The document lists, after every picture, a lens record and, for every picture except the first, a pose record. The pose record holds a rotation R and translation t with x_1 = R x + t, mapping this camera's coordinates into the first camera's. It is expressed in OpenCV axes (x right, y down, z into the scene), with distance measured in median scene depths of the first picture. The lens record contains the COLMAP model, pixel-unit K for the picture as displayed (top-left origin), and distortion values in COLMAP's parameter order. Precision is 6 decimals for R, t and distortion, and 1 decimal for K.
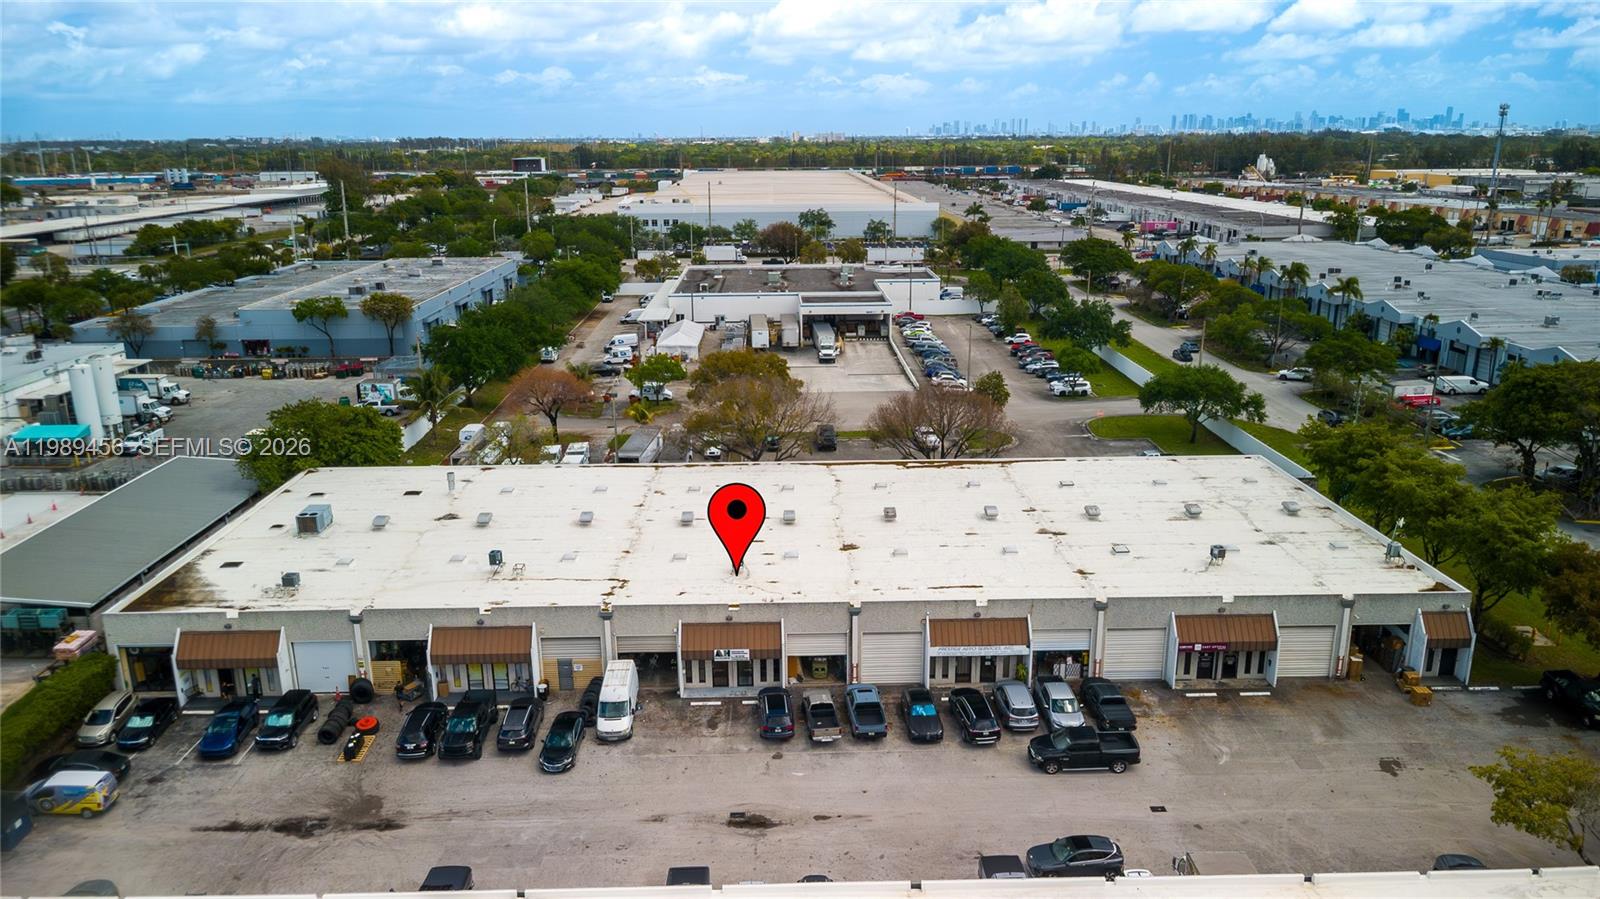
lens RADIAL K [[1114.7, 0, 796.1], [0, 1114.7, 450.6], [0, 0, 1]] dist [0.034075, -0.051309]
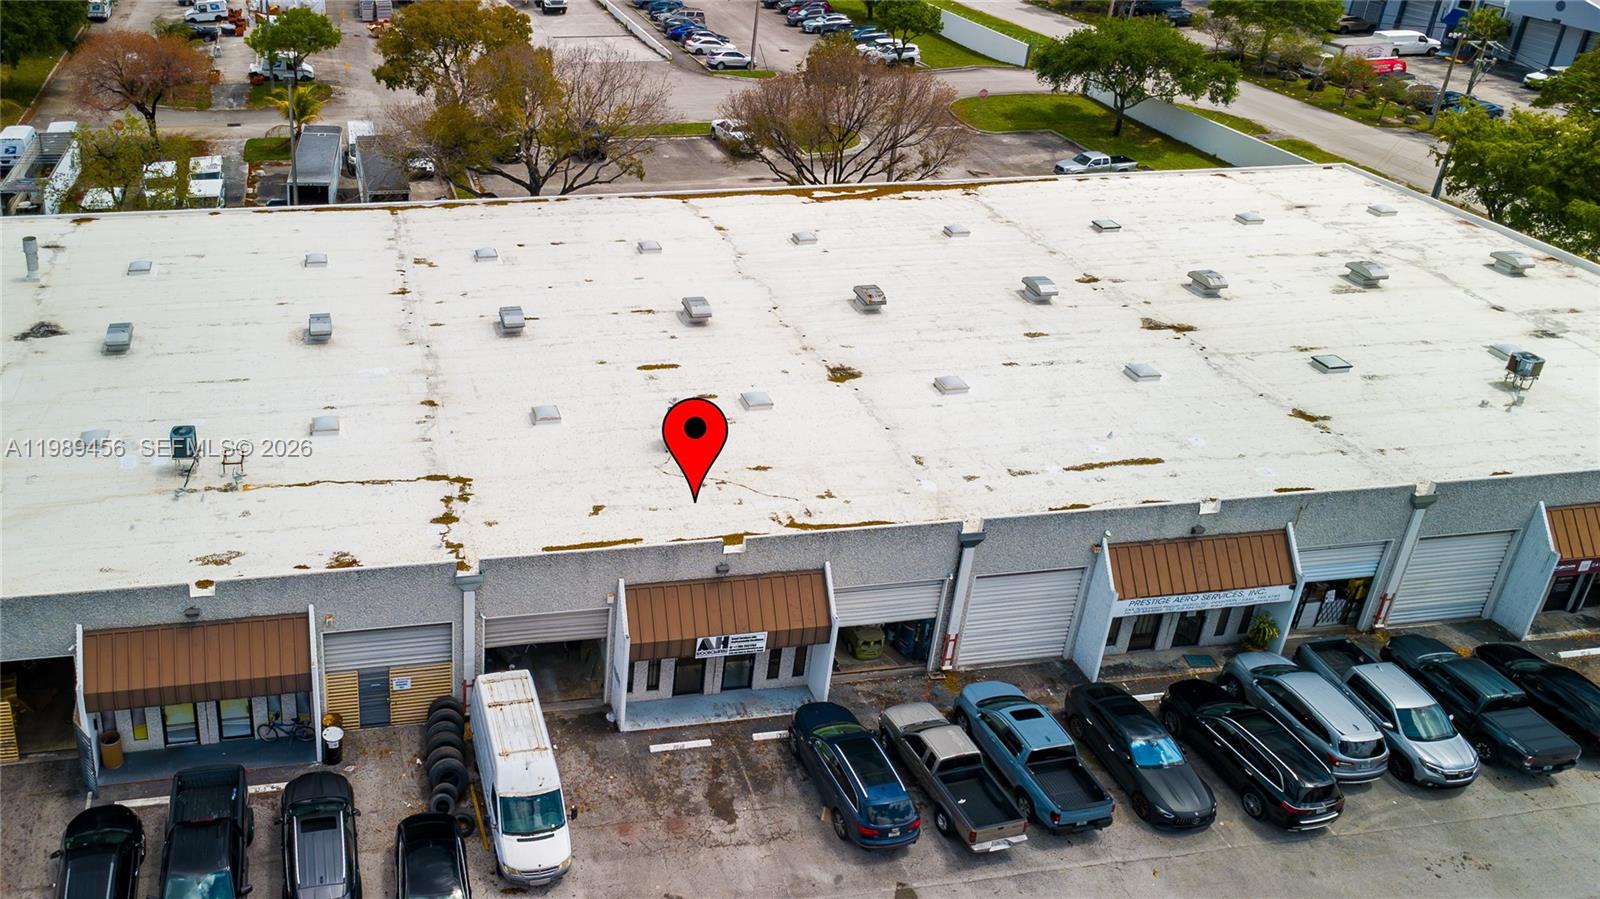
lens RADIAL K [[1263.4, 0, 500.0], [0, 1263.4, 315.7], [0, 0, 1]] dist [0.010746, -0.000957]
pose [[0.990643, -0.036656, 0.131463, -0.218326], [0.016320, 0.988161, 0.152549, -0.040226], [-0.135498, -0.148976, 0.979513, 0.493445]]
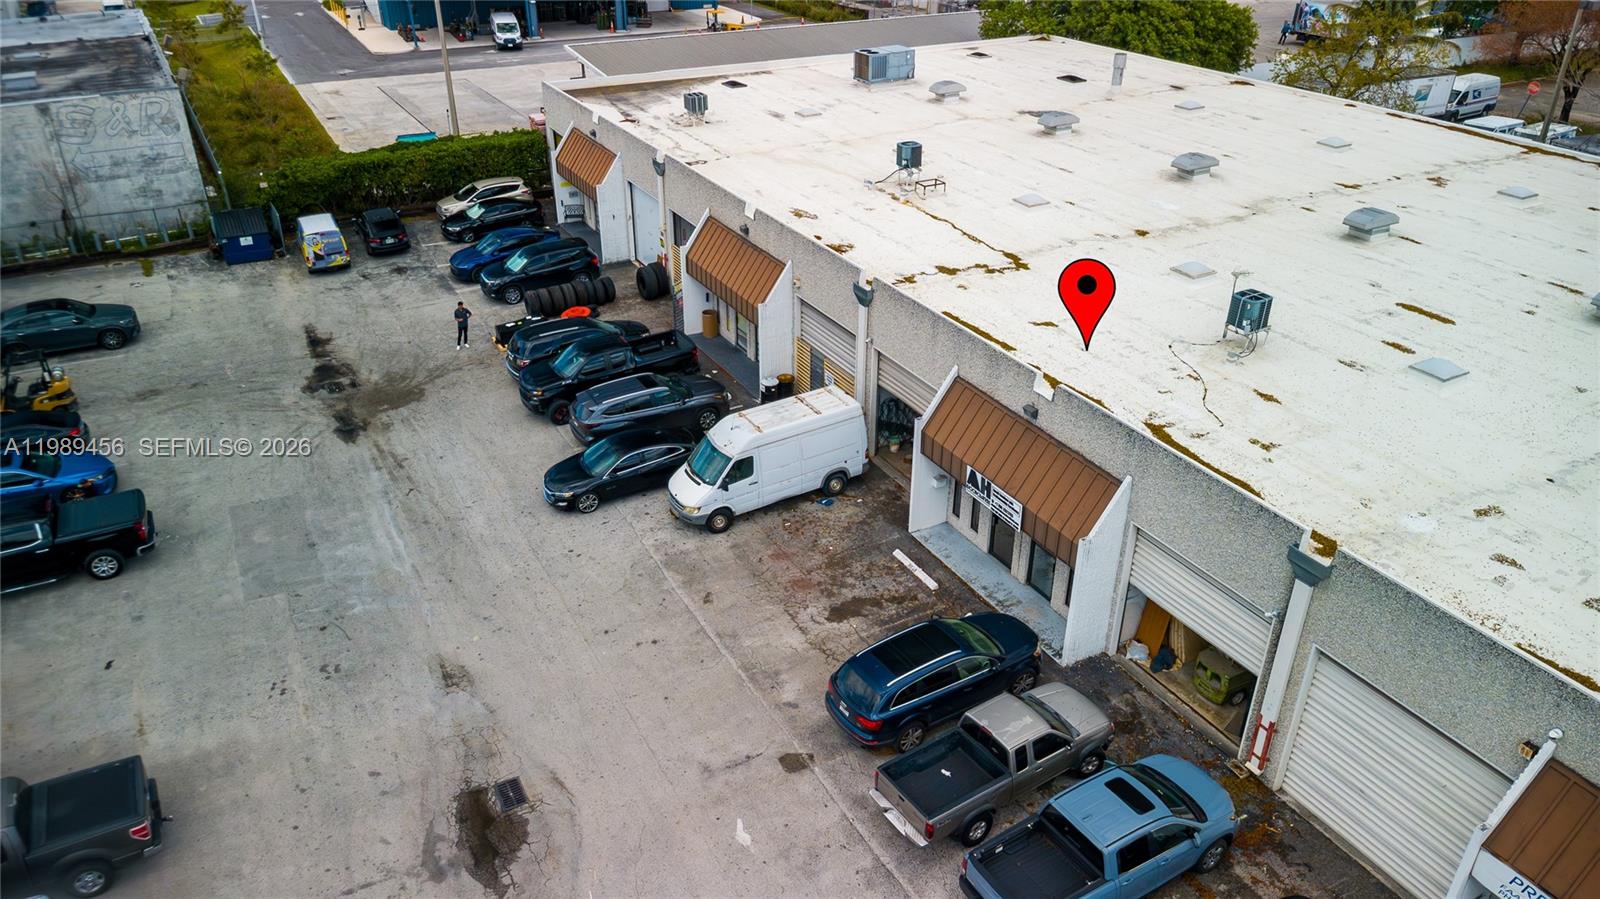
lens RADIAL K [[1142.9, 0, 800.0], [0, 1142.9, 449.5], [0, 0, 1]] dist [0.010474, -0.001987]
pose [[0.453943, 0.434871, -0.777703, 0.206603], [-0.247831, 0.899994, 0.358594, 0.042997], [0.855871, 0.029957, 0.516321, 0.726982]]
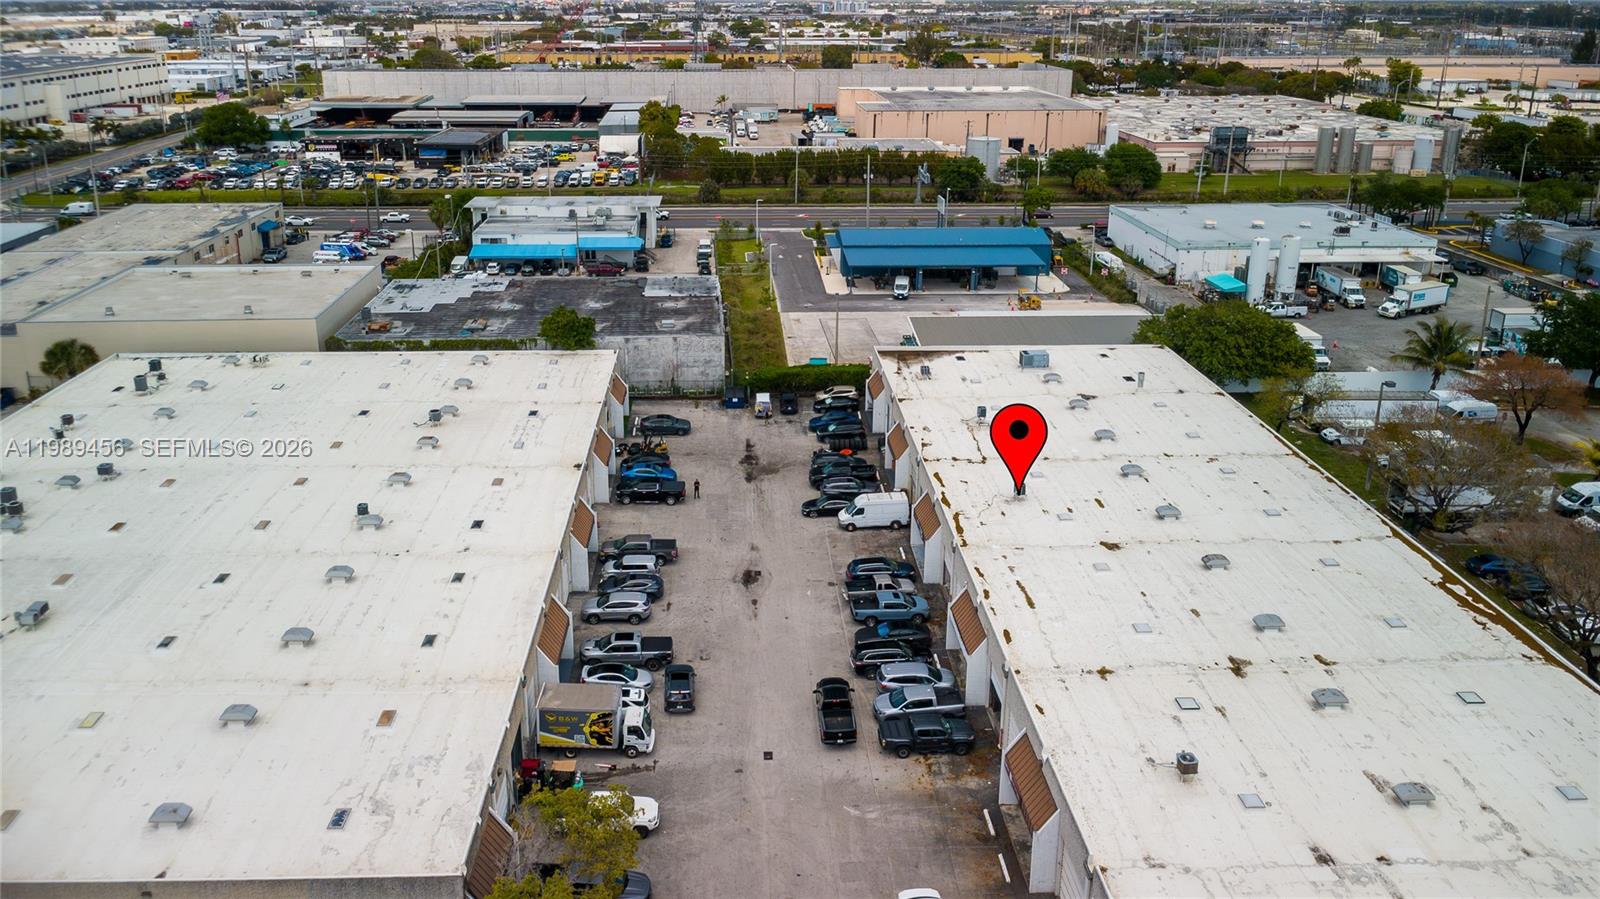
lens RADIAL K [[1165.2, 0, 726.9], [0, 1165.2, 346.3], [0, 0, 1]] dist [0.006201, 0.002879]
pose [[-0.018162, 0.293547, -0.955772, 1.078970], [-0.266835, 0.919835, 0.287580, -0.303380], [0.963571, 0.260257, 0.061622, 0.656543]]
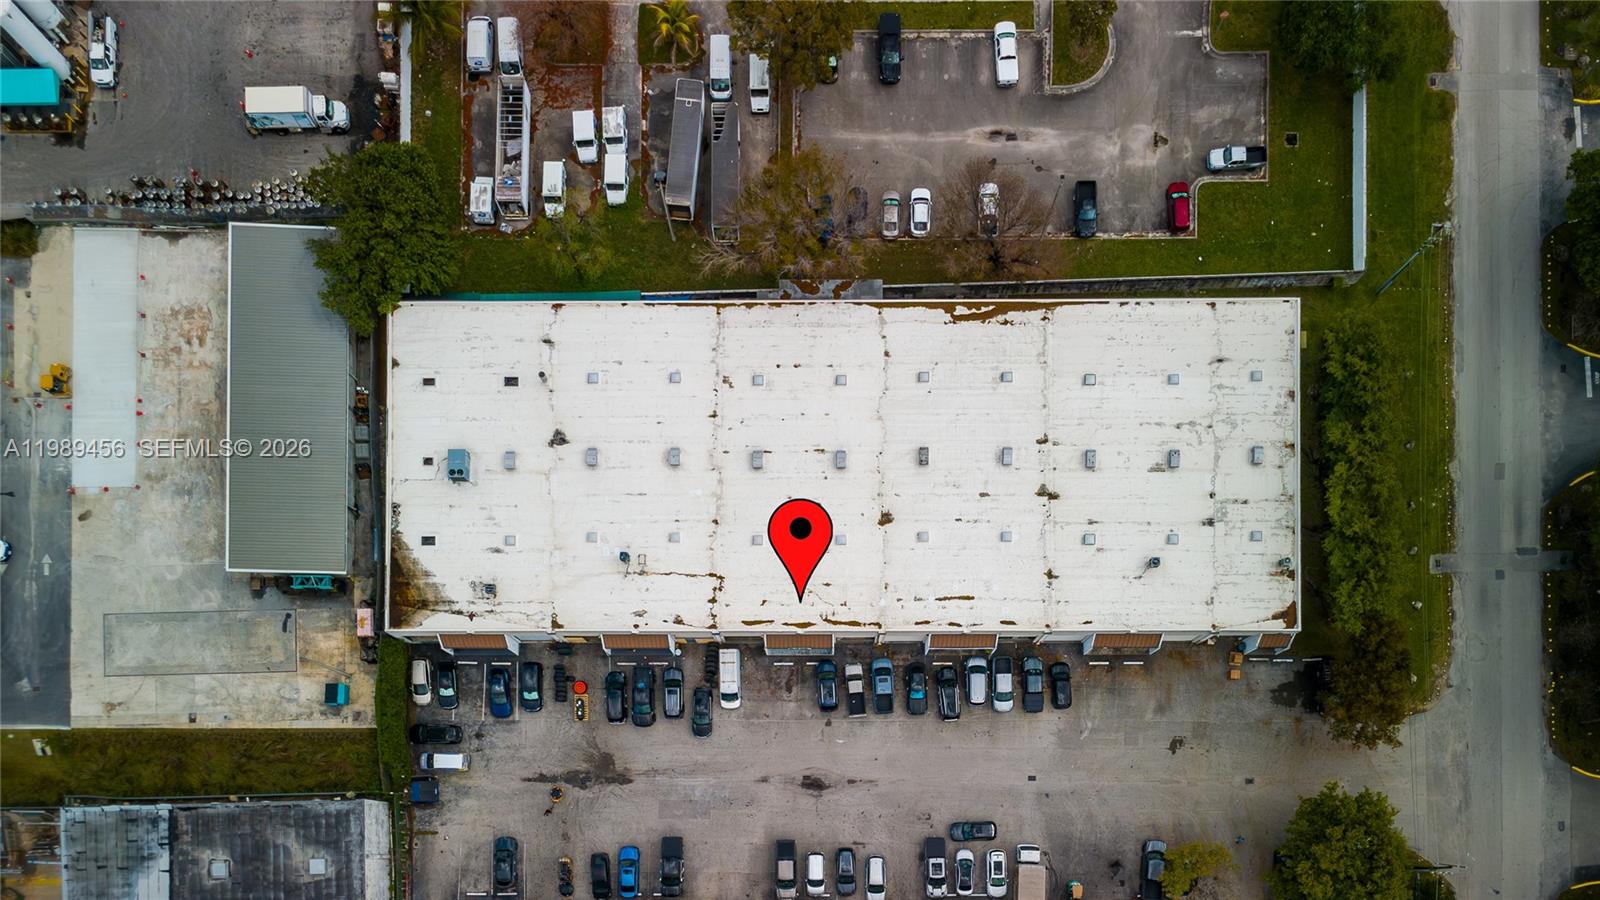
lens RADIAL K [[1159.6, 0, 805.3], [0, 1159.6, 840.7], [0, 0, 1]] dist [0.003729, 0.005029]
pose [[0.999753, 0.021575, -0.005265, -0.034925], [-0.000851, 0.274110, 0.961698, -1.259024], [0.022192, -0.961456, 0.274061, 0.301893]]
